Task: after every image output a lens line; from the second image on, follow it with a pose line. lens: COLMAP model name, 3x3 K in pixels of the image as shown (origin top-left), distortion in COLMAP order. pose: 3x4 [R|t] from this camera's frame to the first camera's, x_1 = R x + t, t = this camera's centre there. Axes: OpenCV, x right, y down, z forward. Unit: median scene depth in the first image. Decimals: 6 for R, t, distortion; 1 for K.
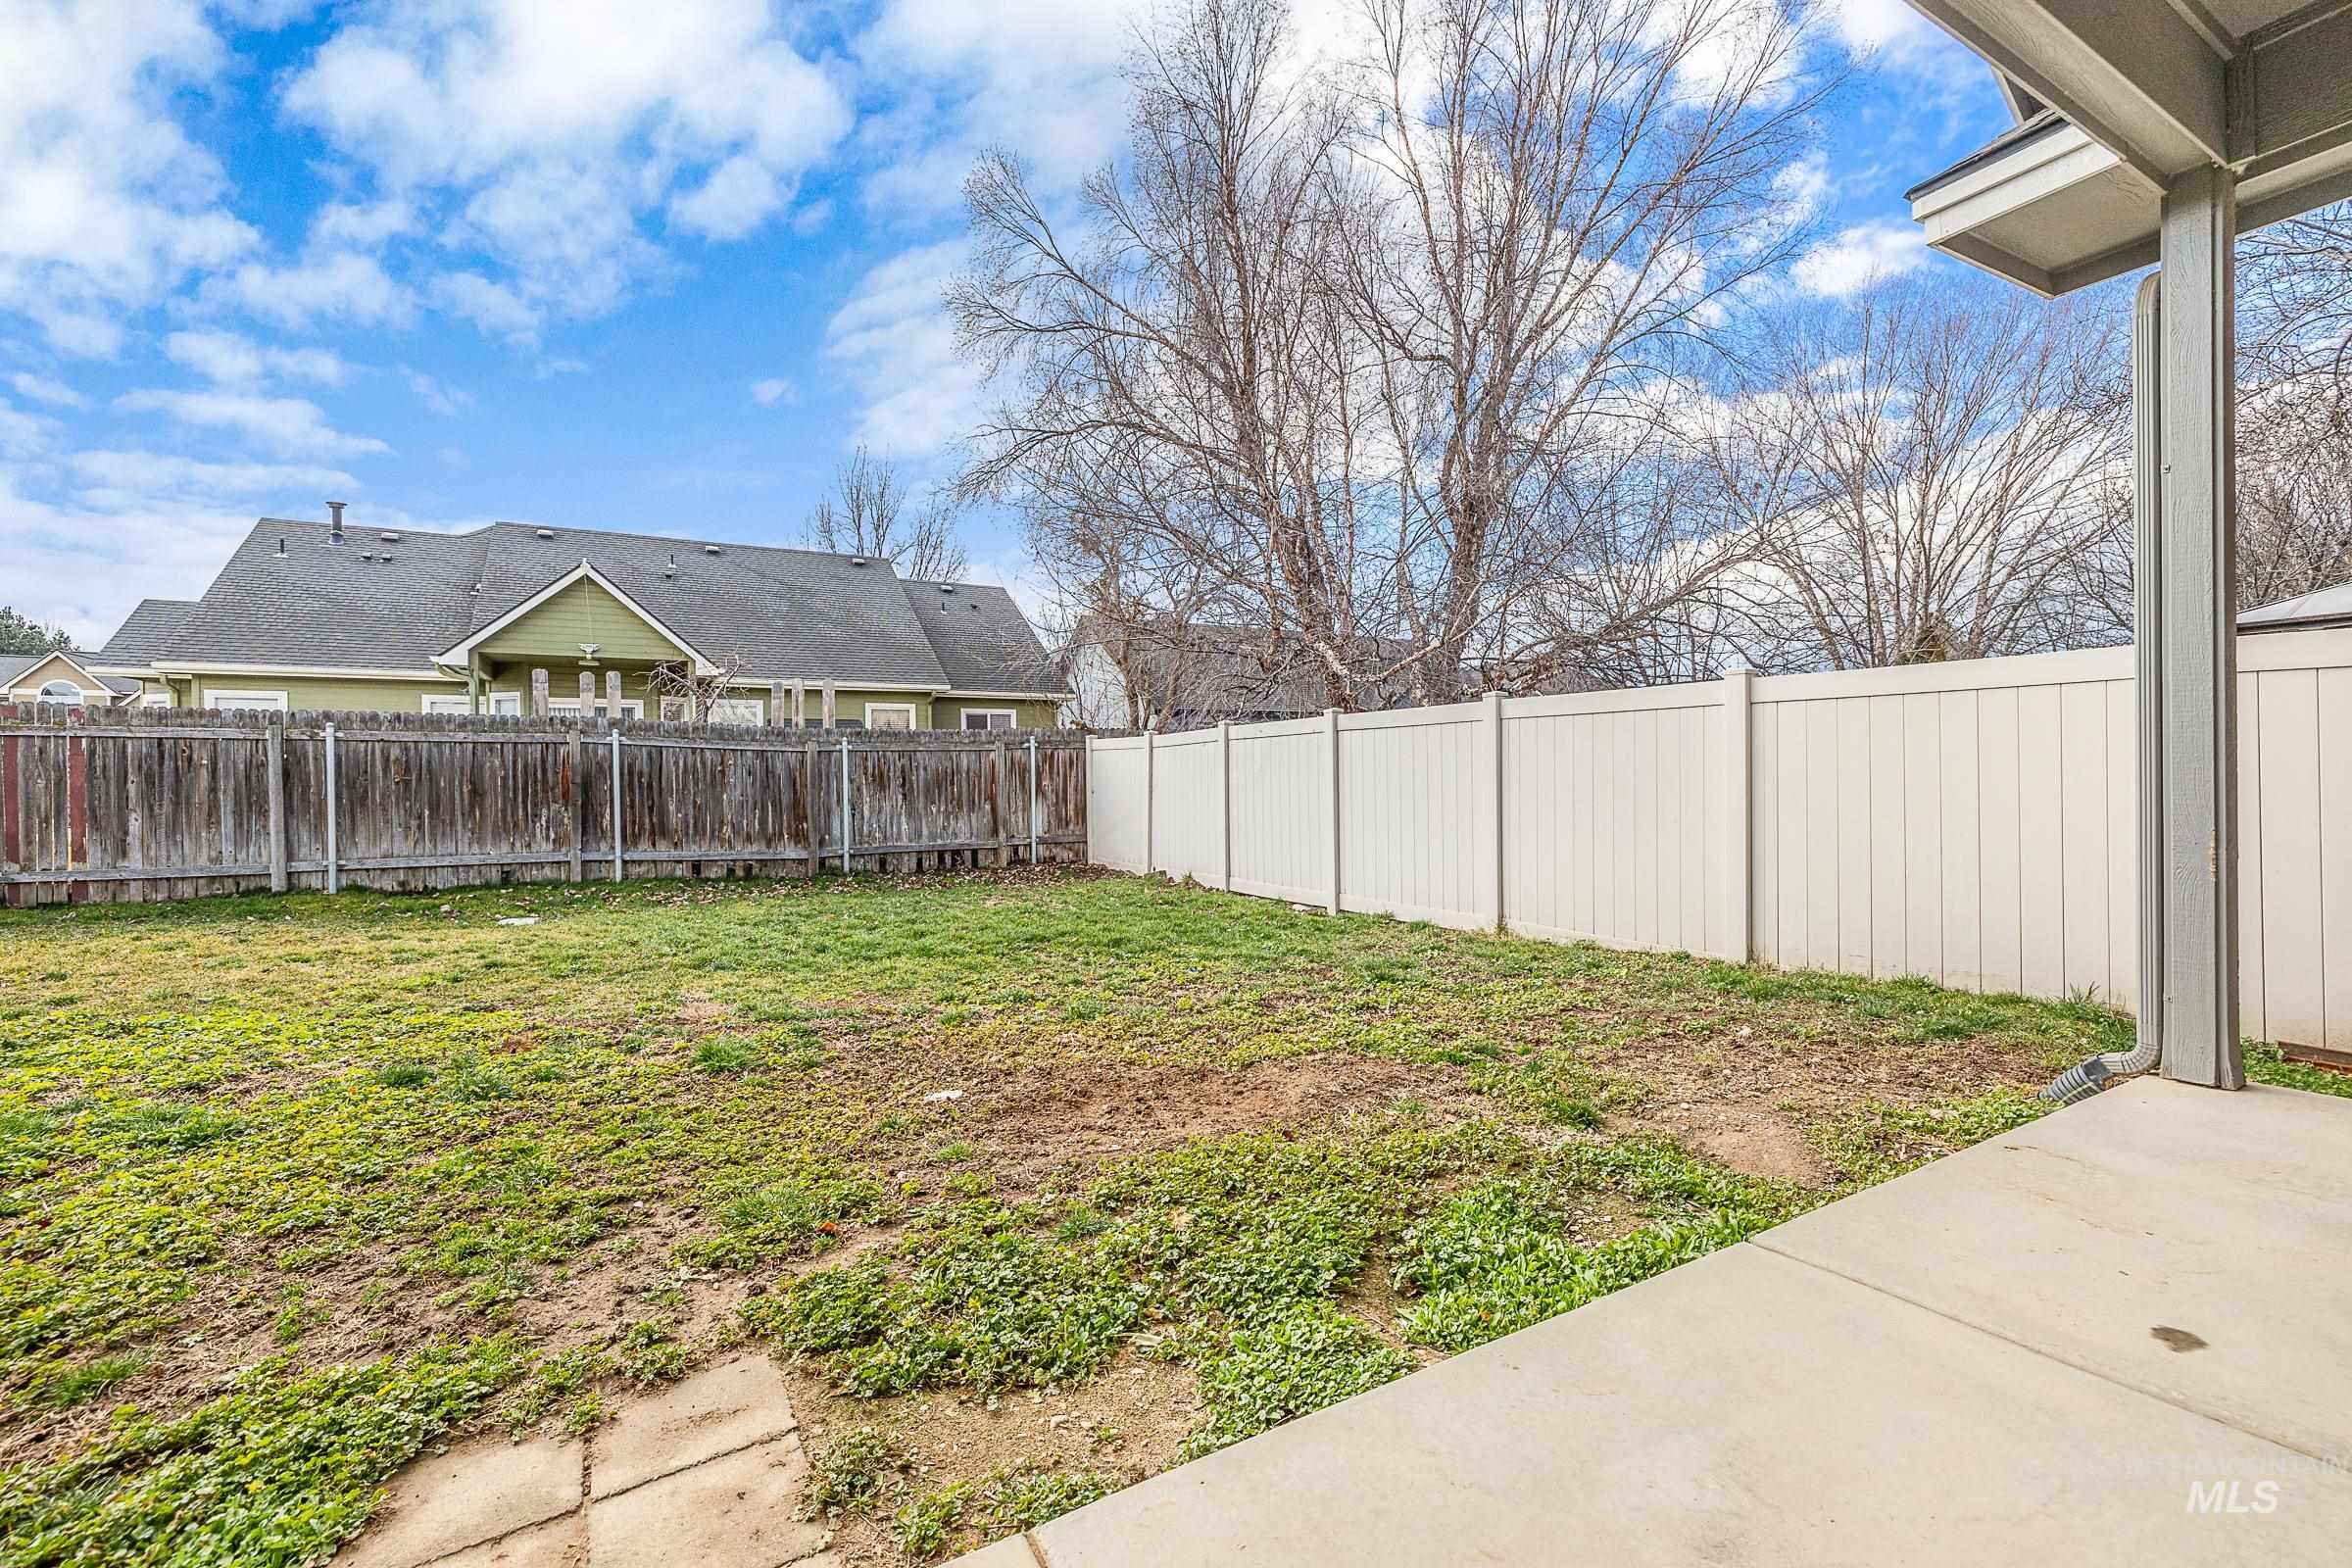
lens RADIAL K [[988.2, 0, 1175.3], [0, 988.2, 793.0], [0, 0, 1]] dist [-0.002051, 0.000161]
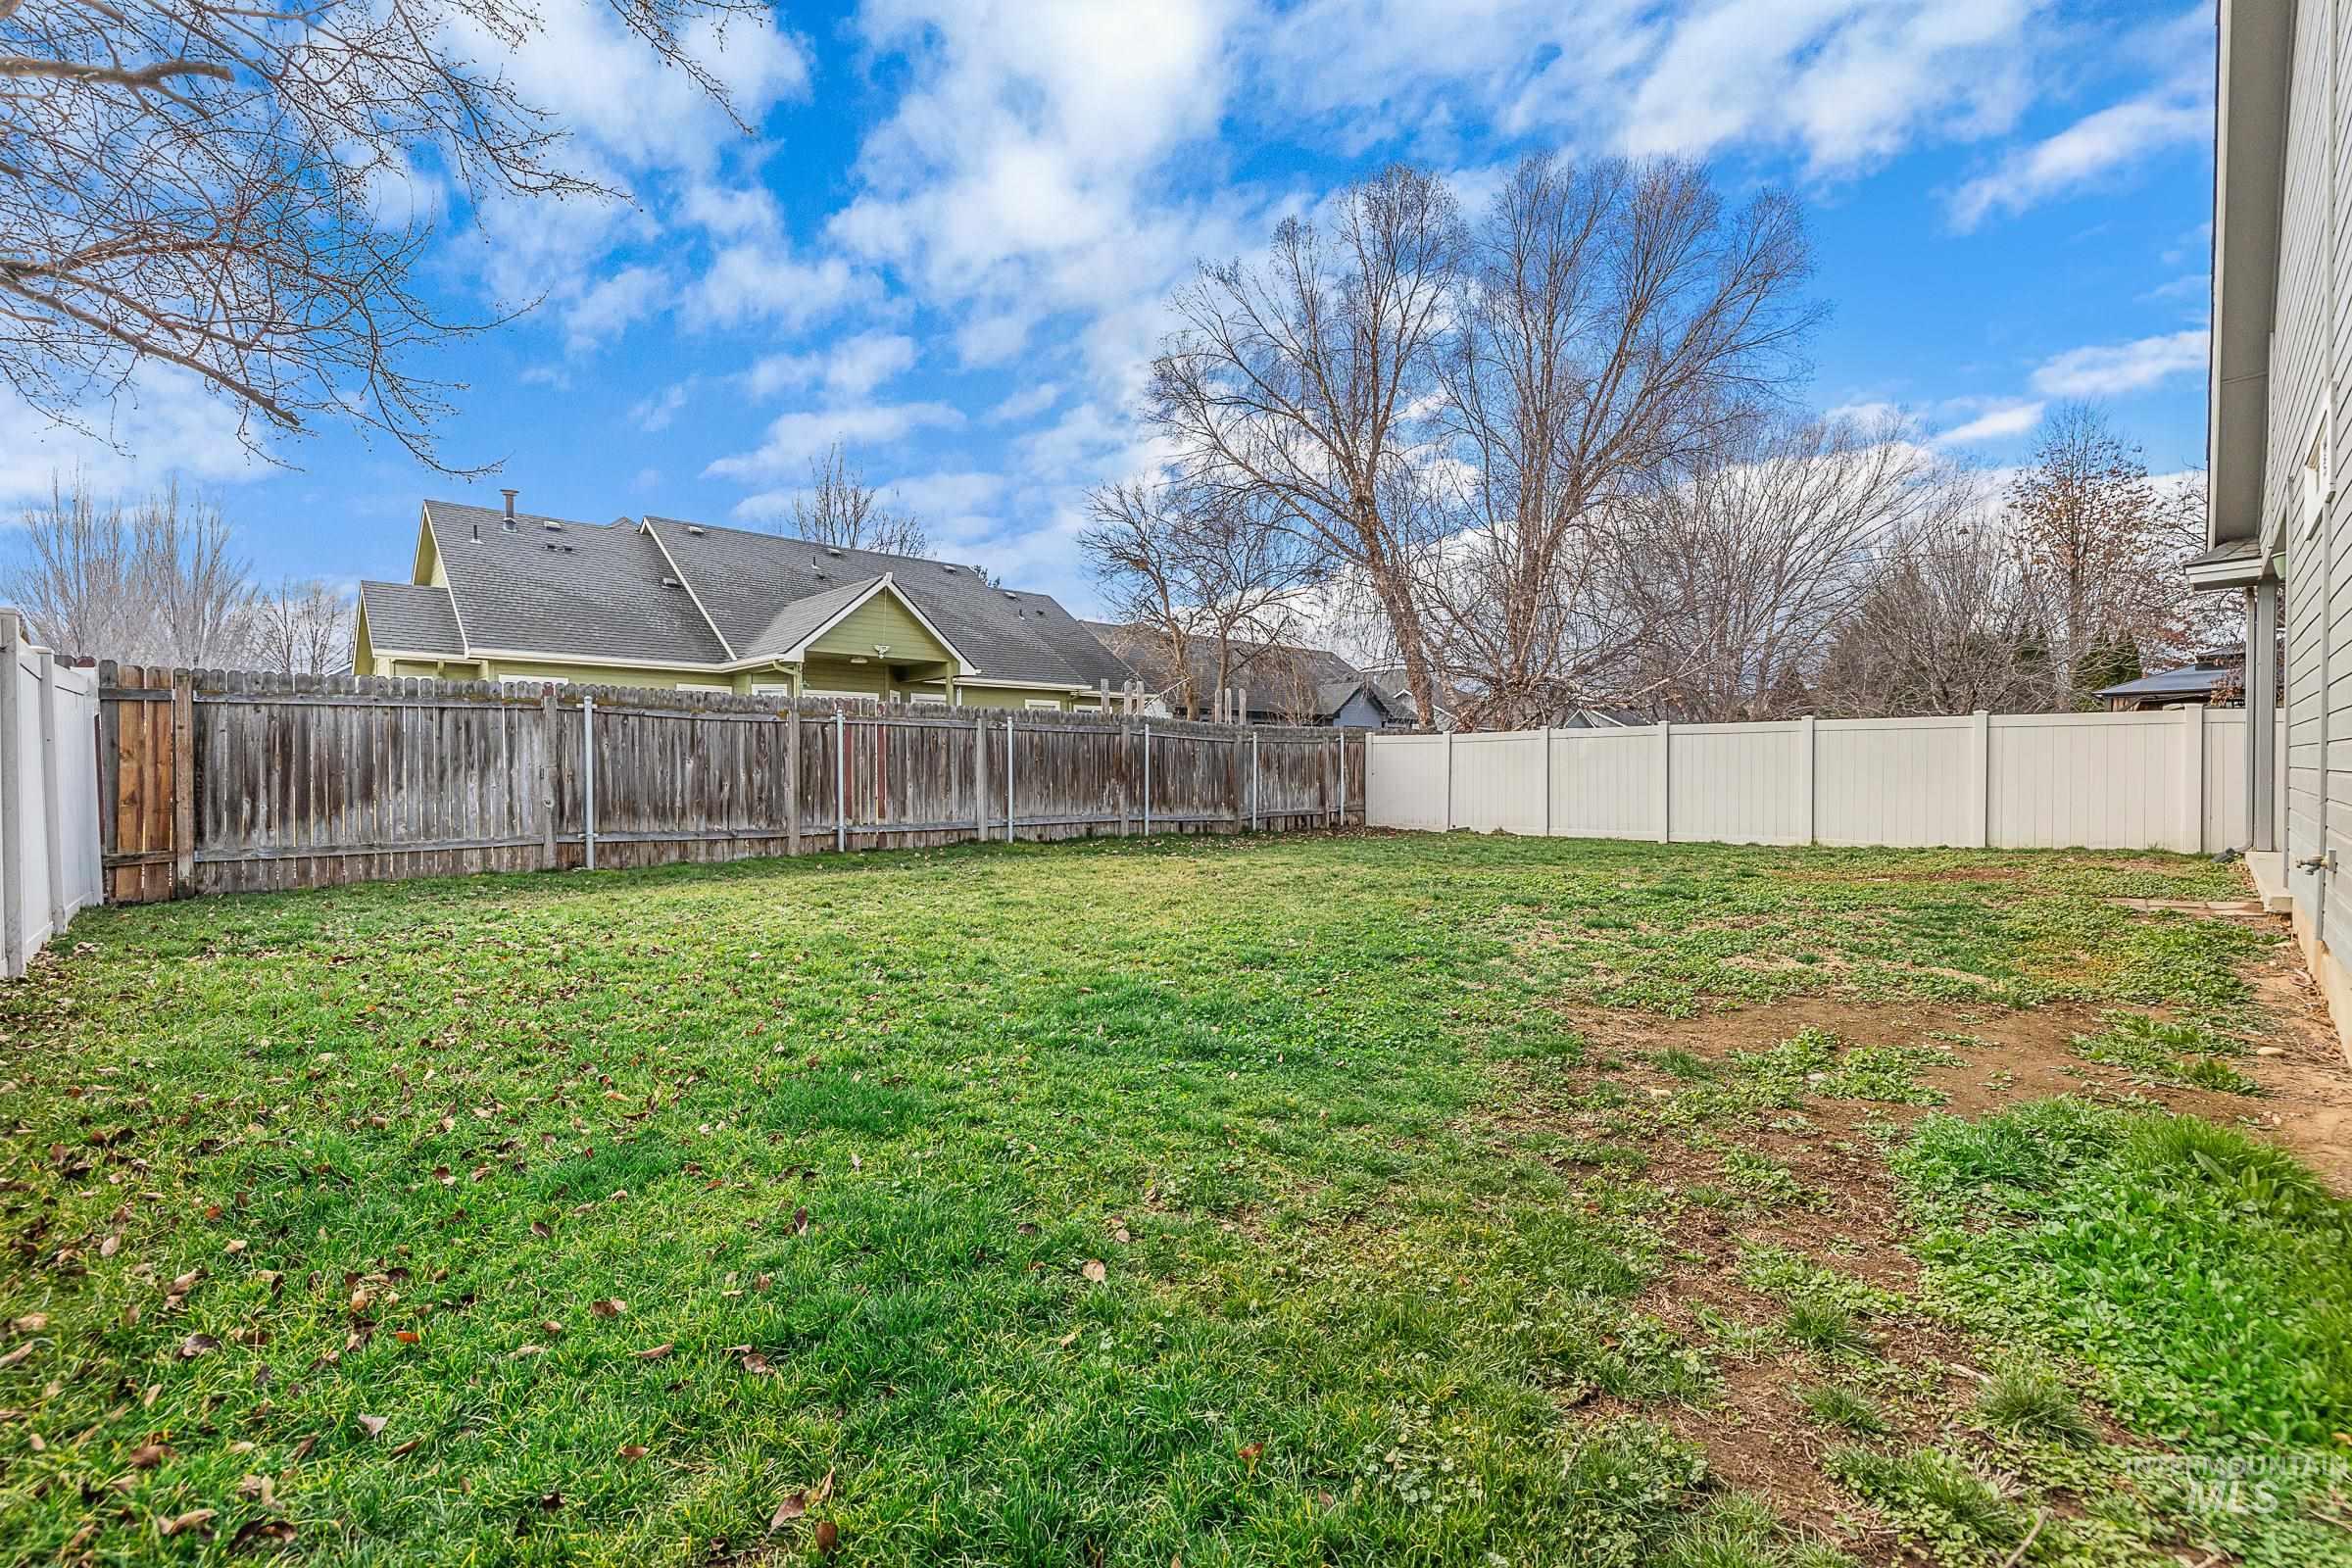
lens RADIAL K [[988.2, 0, 1177.6], [0, 988.2, 780.8], [0, 0, 1]] dist [-0.002051, 0.000161]
pose [[0.966062, 0.003567, 0.258287, -0.851868], [-0.002247, 0.999983, -0.005405, 0.020434], [-0.258302, 0.004642, 0.966053, -0.315831]]
